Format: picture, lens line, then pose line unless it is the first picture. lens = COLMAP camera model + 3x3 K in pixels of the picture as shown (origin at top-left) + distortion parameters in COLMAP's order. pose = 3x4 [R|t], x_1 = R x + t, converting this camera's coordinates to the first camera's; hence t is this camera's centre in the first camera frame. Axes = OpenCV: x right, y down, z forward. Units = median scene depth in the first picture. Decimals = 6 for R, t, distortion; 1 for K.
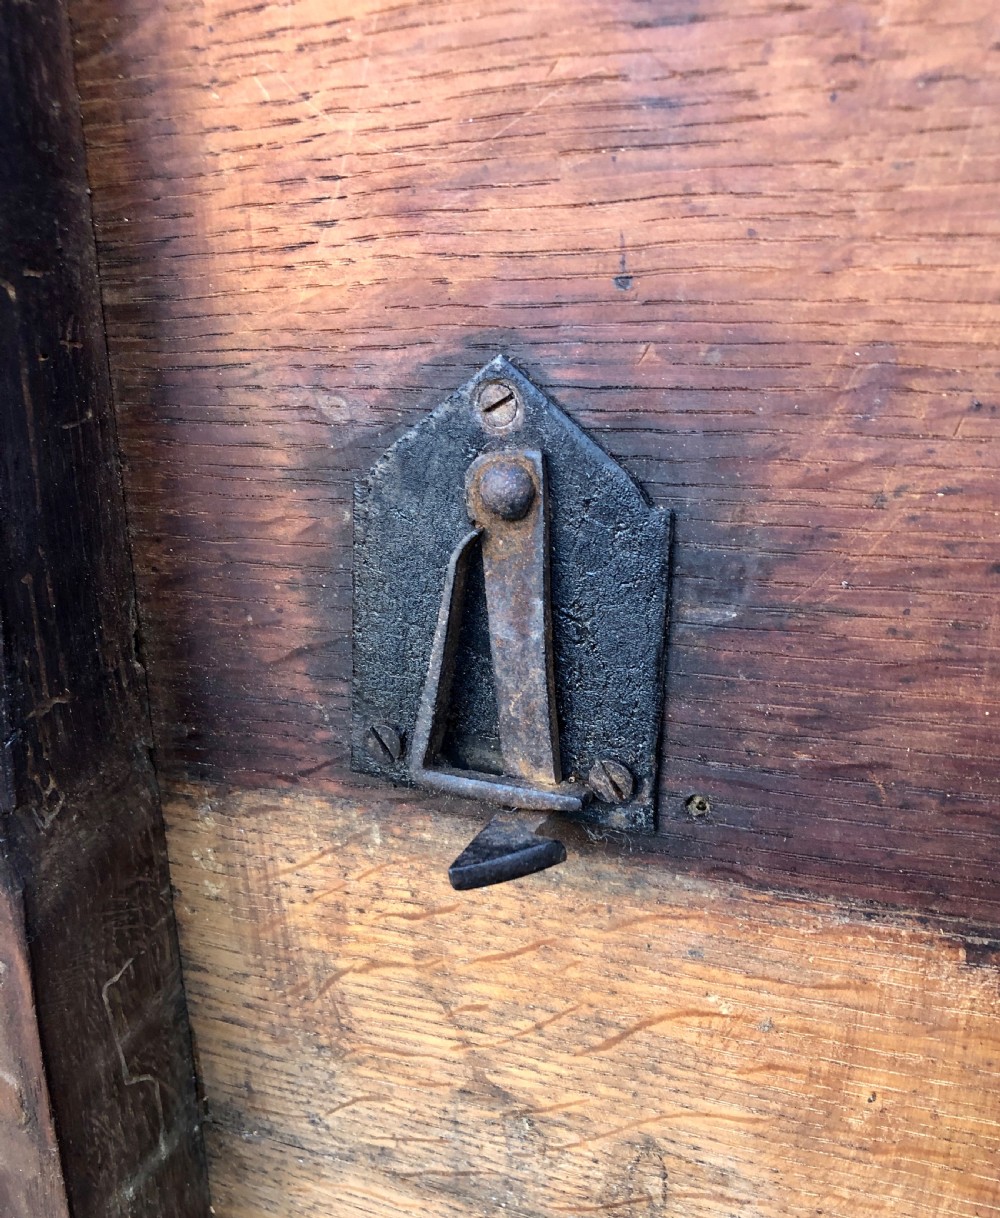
lens RADIAL K [[1180.4, 0, 488.9], [0, 1180.4, 686.2], [0, 0, 1]] dist [0.010509, 0.004120]
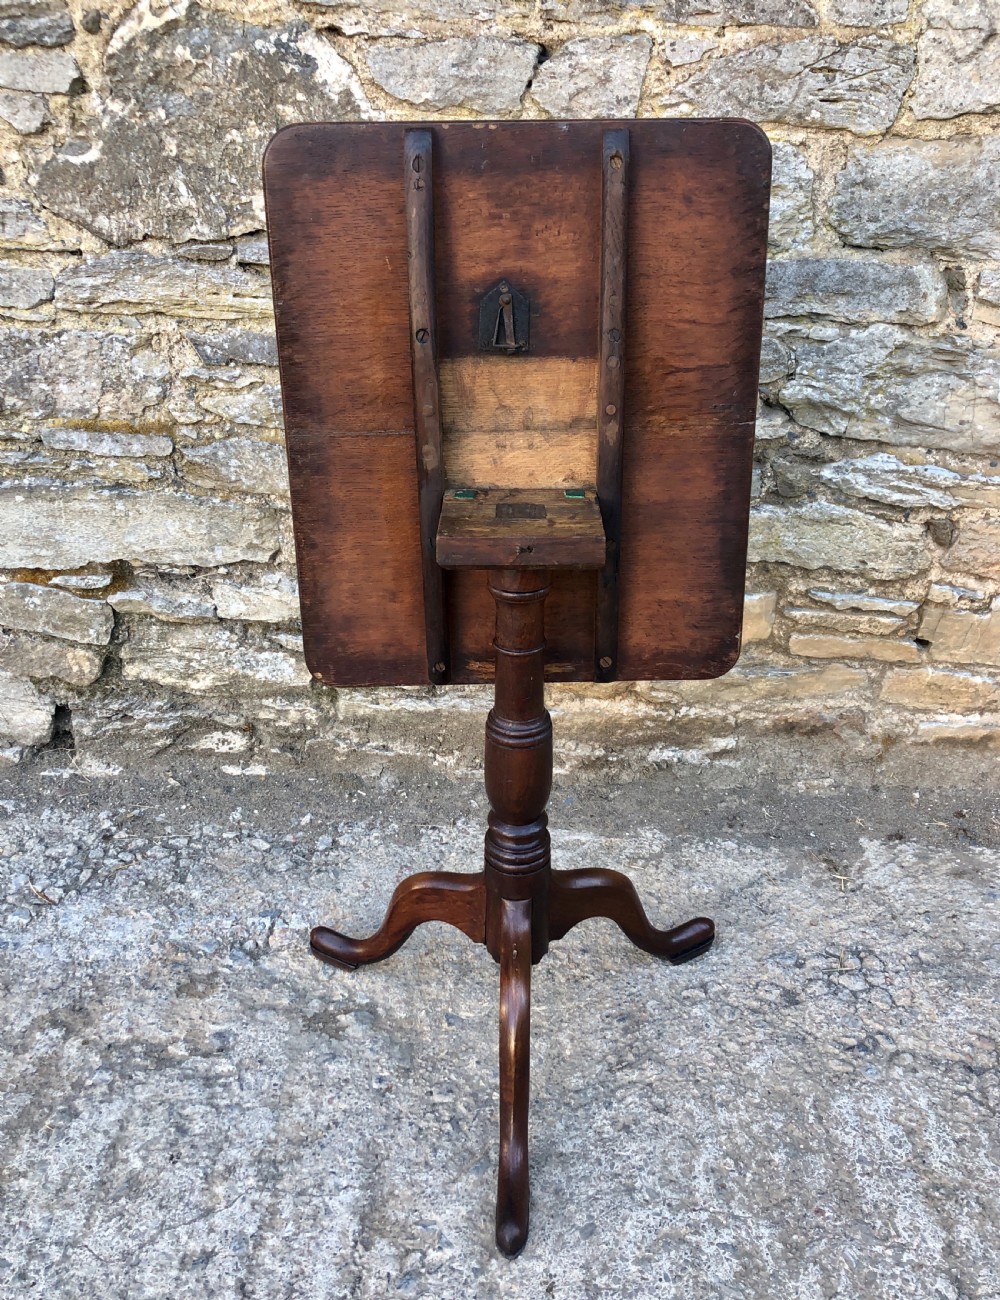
lens RADIAL K [[1178.6, 0, 538.8], [0, 1178.6, 609.6], [0, 0, 1]] dist [0.055563, -0.070856]
pose [[0.908521, -0.144202, 0.392167, -2.757927], [0.139437, 0.989391, 0.040776, 1.360959], [-0.393887, 0.017636, 0.918990, -5.387067]]
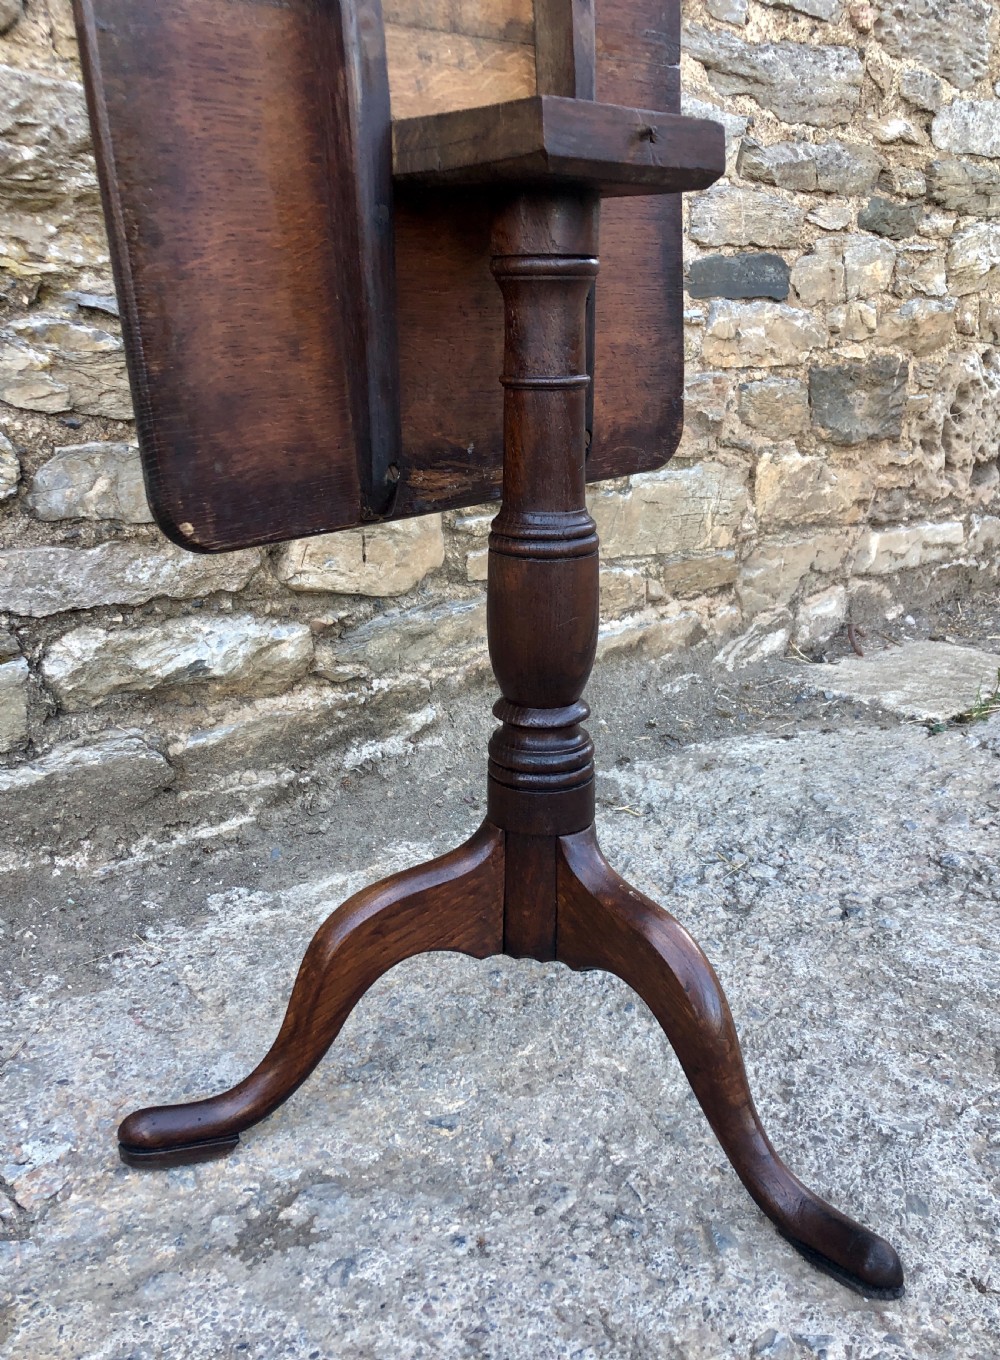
lens RADIAL K [[1196.4, 0, 526.9], [0, 1196.4, 733.5], [0, 0, 1]] dist [0.116703, -0.285953]
pose [[0.347442, -0.295977, 0.889765, -4.464538], [0.373488, 0.914044, 0.158211, 2.311899], [-0.860111, 0.277348, 0.428121, -0.210073]]
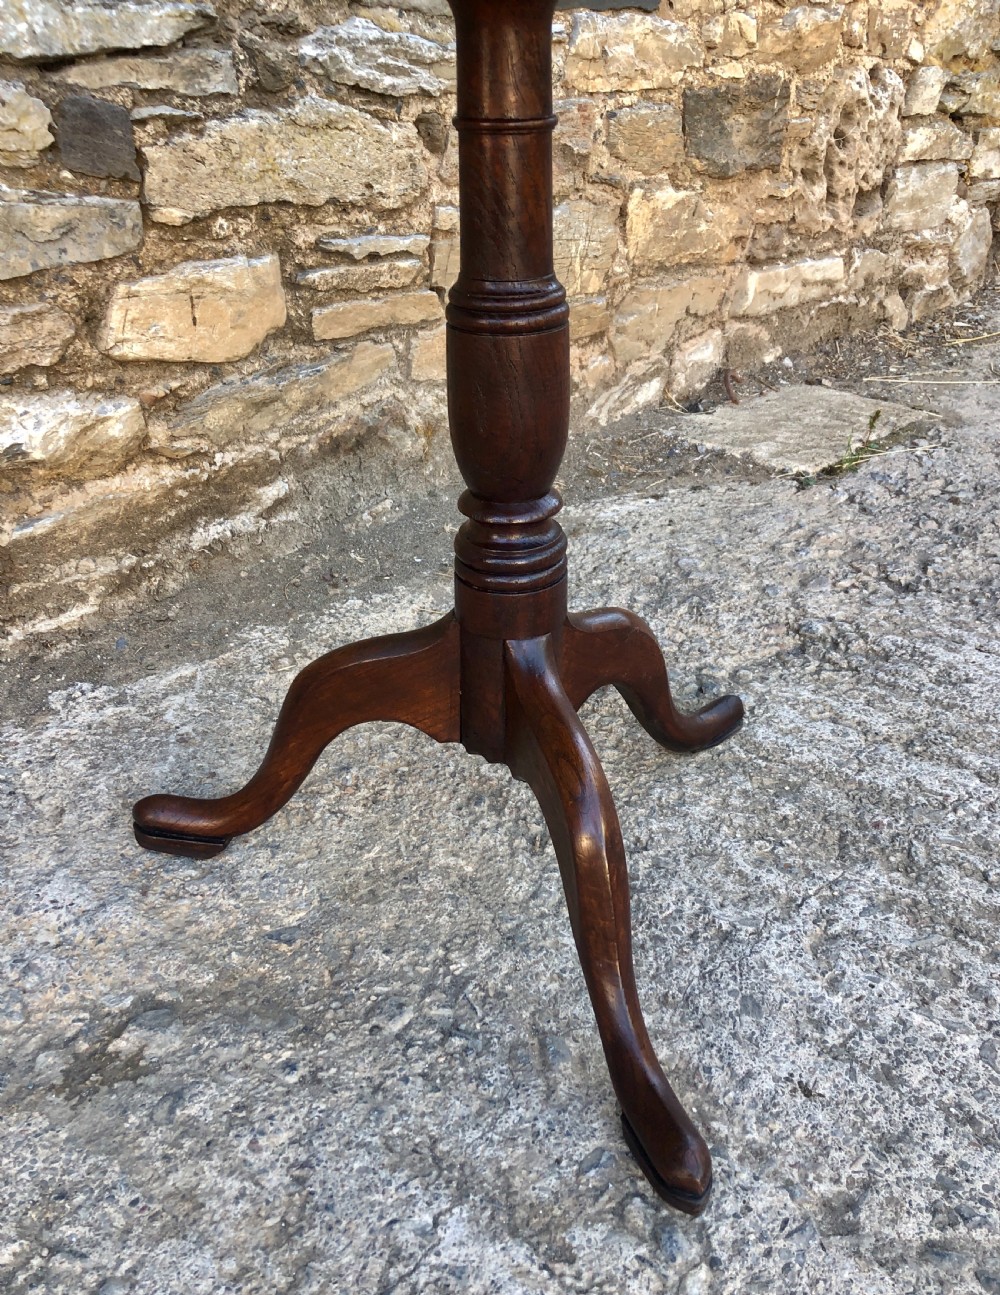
lens RADIAL K [[1144.7, 0, 498.9], [0, 1144.7, 672.2], [0, 0, 1]] dist [0.004467, 0.023214]
pose [[0.291742, -0.463955, 0.836441, -3.709921], [0.386872, 0.856997, 0.340420, 2.277435], [-0.874767, 0.224281, 0.429513, -0.343955]]
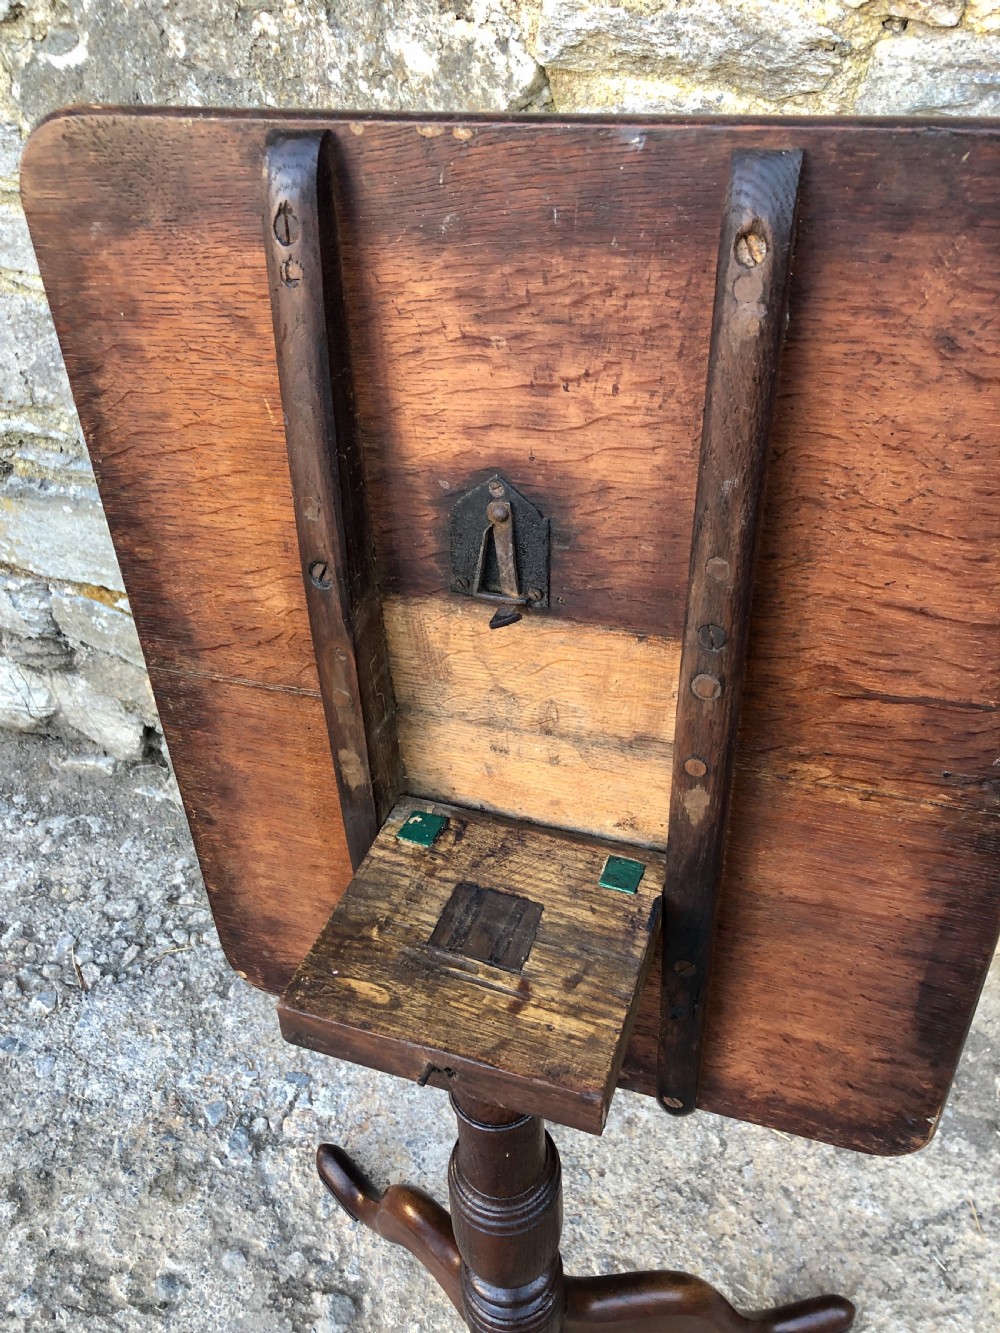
lens RADIAL K [[1095.5, 0, 510.6], [0, 1095.5, 661.7], [0, 0, 1]] dist [0.009126, 0.006806]
pose [[0.996872, -0.058736, 0.052873, -0.136323], [0.043753, 0.967338, 0.249686, -0.502516], [-0.065811, -0.246591, 0.966882, -1.998184]]
